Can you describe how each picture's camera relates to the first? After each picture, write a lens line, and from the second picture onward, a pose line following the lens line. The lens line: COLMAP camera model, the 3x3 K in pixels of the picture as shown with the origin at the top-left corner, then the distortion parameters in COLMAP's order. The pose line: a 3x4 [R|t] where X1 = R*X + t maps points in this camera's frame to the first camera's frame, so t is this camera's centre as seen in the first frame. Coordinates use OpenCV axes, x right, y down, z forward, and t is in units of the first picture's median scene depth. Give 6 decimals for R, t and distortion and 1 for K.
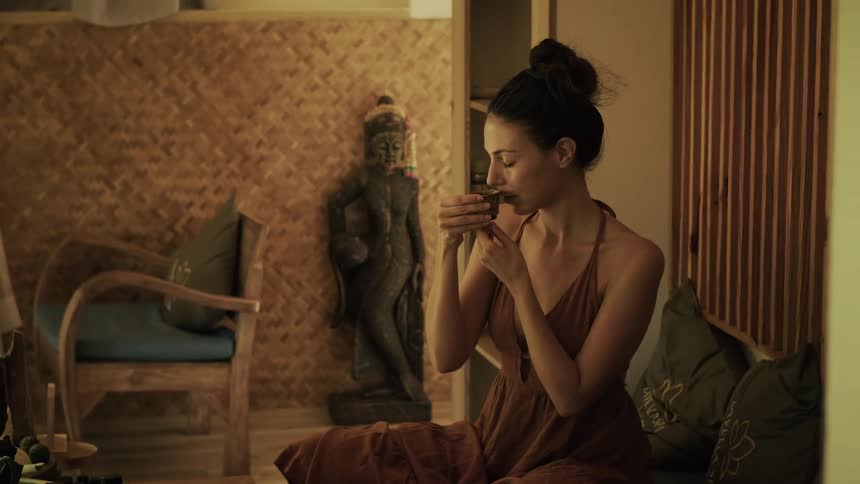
lens RADIAL K [[1954.9, 0, 430.0], [0, 1954.9, 242.0], [0, 0, 1]] dist [-0.058386, -0.222850]
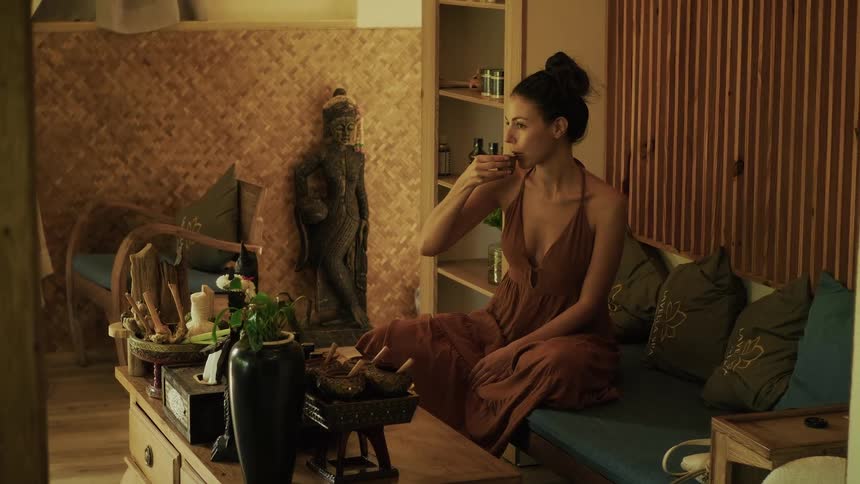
lens RADIAL K [[1954.9, 0, 430.0], [0, 1954.9, 242.0], [0, 0, 1]] dist [-0.058386, -0.222850]
pose [[0.991156, -0.013025, 0.132059, -0.134382], [0.013422, 0.999908, -0.002117, 0.028942], [-0.132020, 0.003871, 0.991240, -0.271663]]
